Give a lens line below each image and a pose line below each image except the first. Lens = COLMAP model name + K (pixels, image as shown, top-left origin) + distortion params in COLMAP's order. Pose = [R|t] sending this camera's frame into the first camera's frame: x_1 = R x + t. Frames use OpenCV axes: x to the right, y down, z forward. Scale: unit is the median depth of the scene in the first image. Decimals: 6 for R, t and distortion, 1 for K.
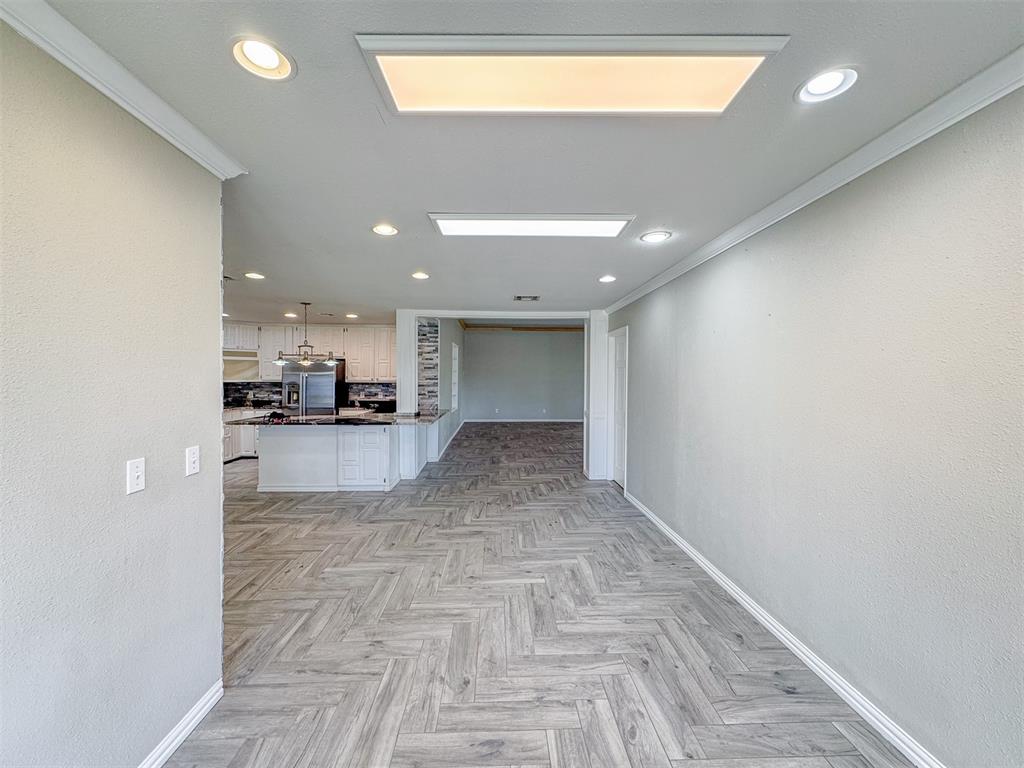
lens RADIAL K [[411.5, 0, 512.5], [0, 411.5, 384.8], [0, 0, 1]] dist [-0.001009, 0.000138]
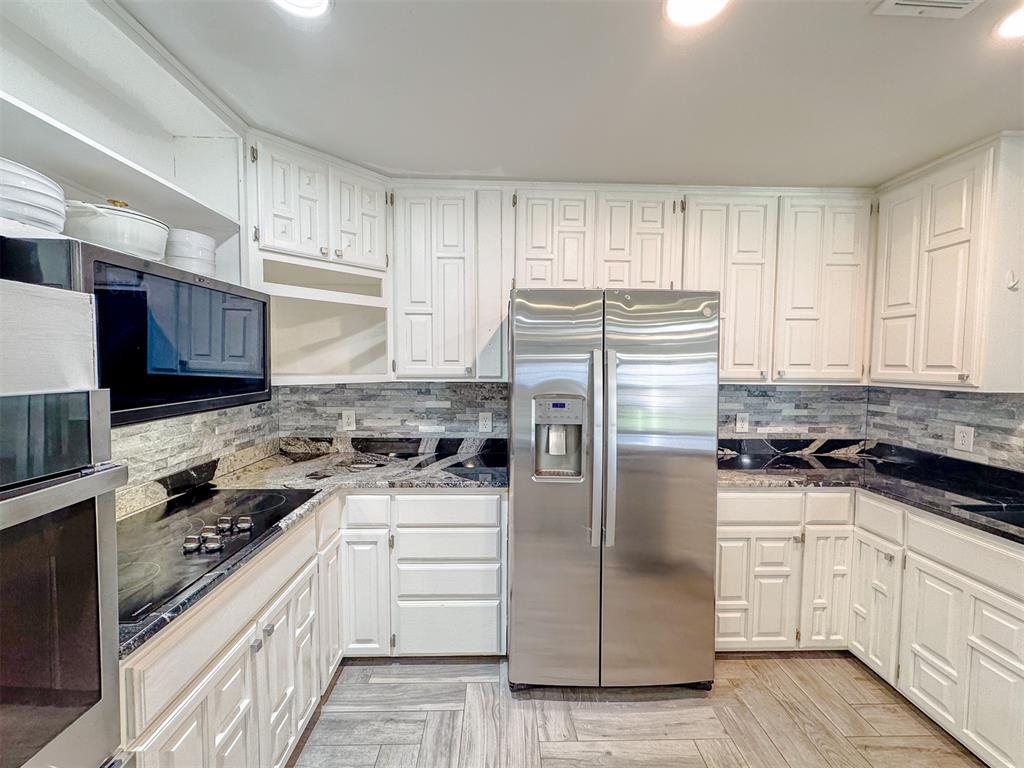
lens RADIAL K [[411.5, 0, 509.1], [0, 411.5, 382.6], [0, 0, 1]] dist [-0.001009, 0.000138]
pose [[0.999959, 0.002612, -0.008640, -0.517873], [-0.002392, 0.999676, 0.025355, -0.014259], [0.008703, -0.025333, 0.999641, 0.694679]]
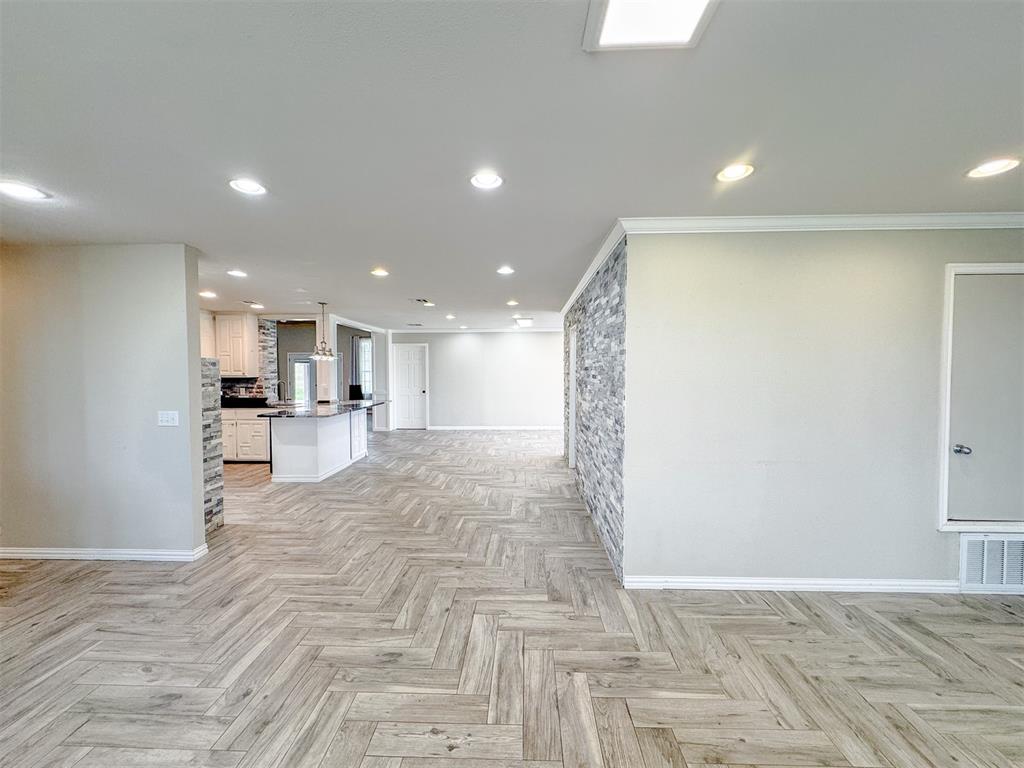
lens RADIAL K [[411.5, 0, 519.4], [0, 411.5, 381.1], [0, 0, 1]] dist [-0.001009, 0.000138]
pose [[0.055263, -0.034452, 0.997877, -1.105349], [0.024913, 0.999141, 0.033116, -0.010314], [-0.998161, 0.023030, 0.056074, 0.295171]]
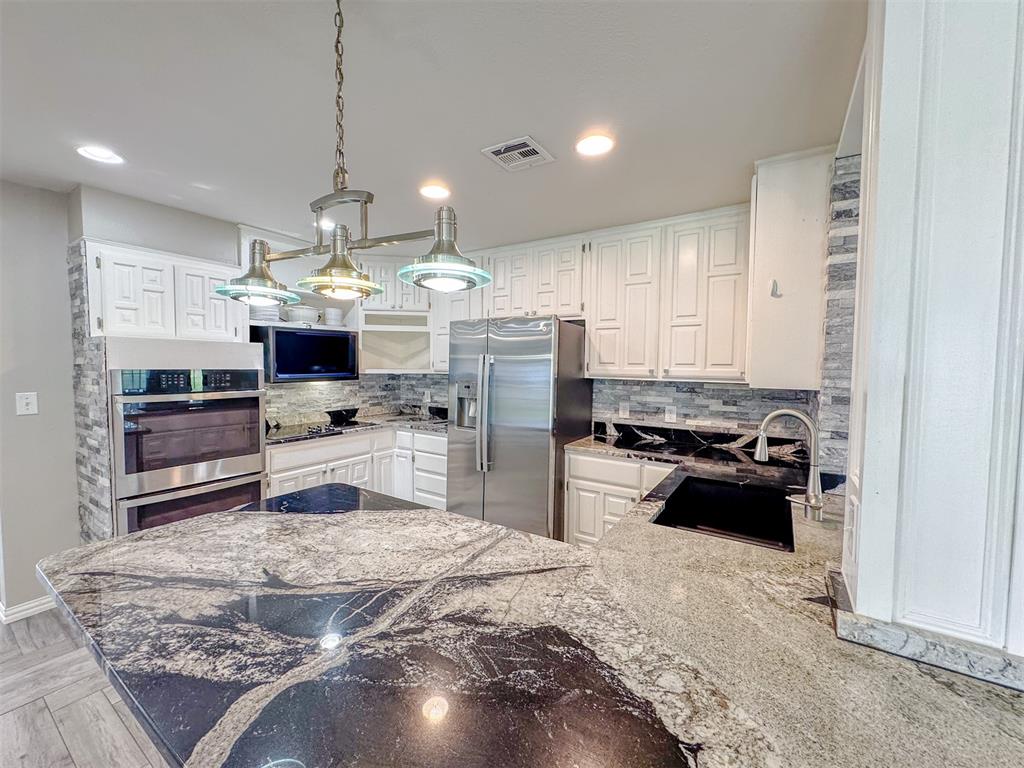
lens RADIAL K [[411.5, 0, 510.0], [0, 411.5, 382.6], [0, 0, 1]] dist [-0.001009, 0.000138]
pose [[0.816021, 0.029098, -0.577289, -0.230301], [-0.017087, 0.999510, 0.026228, -0.011170], [0.577769, -0.011538, 0.816119, 0.623635]]
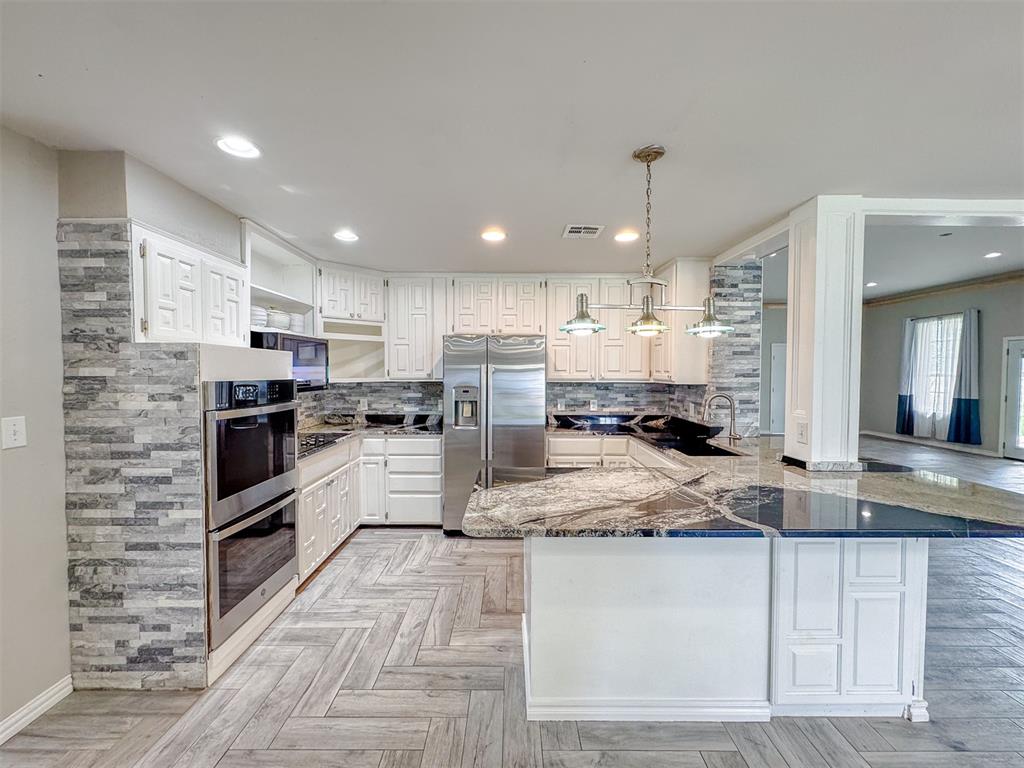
lens RADIAL K [[411.5, 0, 510.0], [0, 411.5, 382.7], [0, 0, 1]] dist [-0.001009, 0.000138]
pose [[0.999319, -0.002455, -0.036808, -0.424948], [0.002653, 0.999982, 0.005344, -0.008278], [0.036795, -0.005438, 0.999308, 0.458148]]
